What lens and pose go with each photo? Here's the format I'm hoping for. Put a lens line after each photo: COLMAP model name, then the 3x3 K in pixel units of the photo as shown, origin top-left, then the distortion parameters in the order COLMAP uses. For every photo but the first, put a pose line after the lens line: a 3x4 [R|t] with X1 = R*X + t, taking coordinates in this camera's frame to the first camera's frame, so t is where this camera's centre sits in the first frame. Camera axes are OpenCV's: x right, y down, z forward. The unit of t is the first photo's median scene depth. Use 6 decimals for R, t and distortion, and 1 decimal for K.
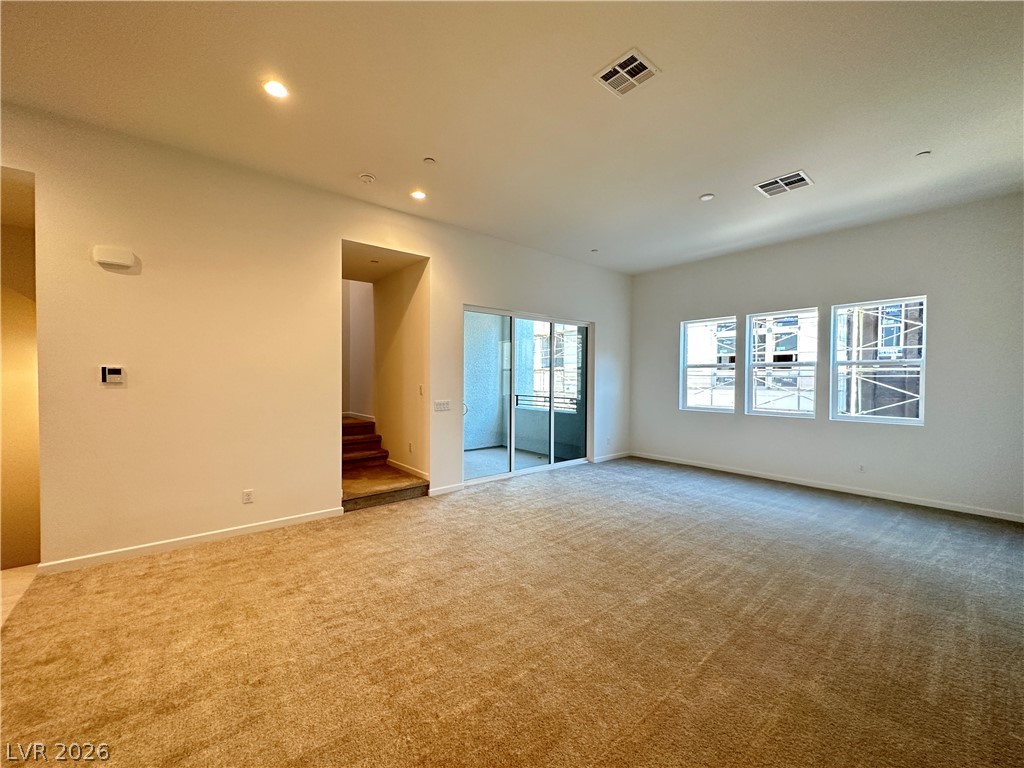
lens RADIAL K [[410.4, 0, 509.2], [0, 410.4, 384.0], [0, 0, 1]] dist [0.000749, 0.000218]
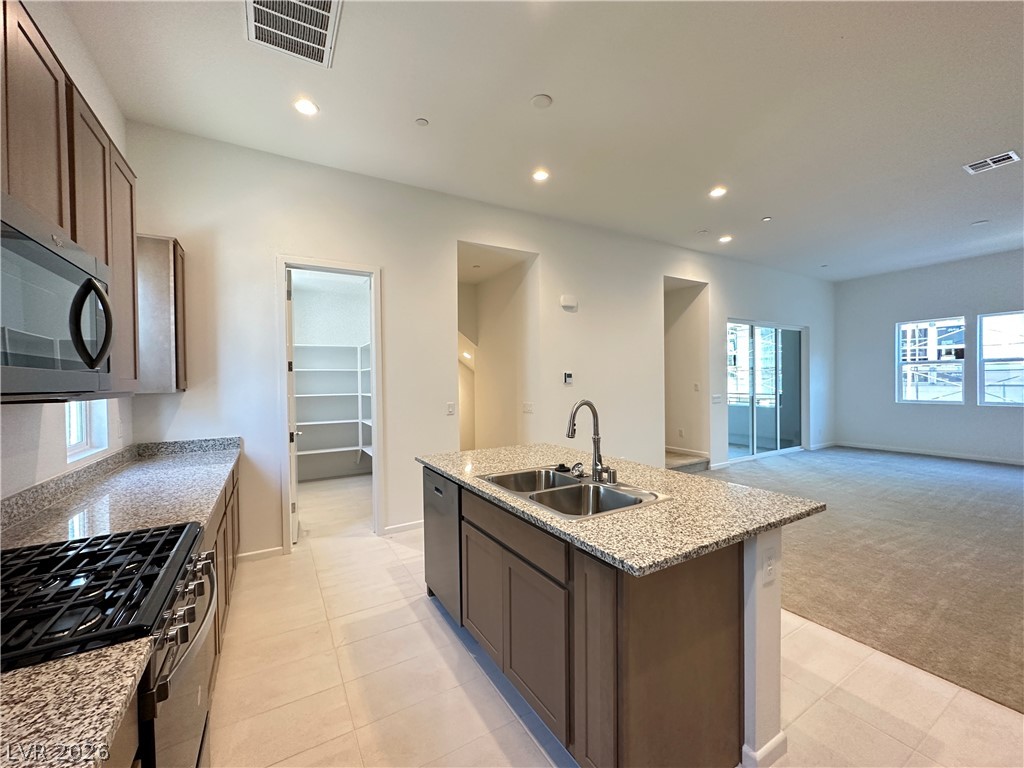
lens RADIAL K [[410.4, 0, 509.2], [0, 410.4, 384.0], [0, 0, 1]] dist [0.000749, 0.000218]
pose [[0.986659, -0.016720, -0.161937, -0.425306], [0.015835, 0.999852, -0.006754, 0.003259], [0.162026, 0.004100, 0.986778, -0.254279]]
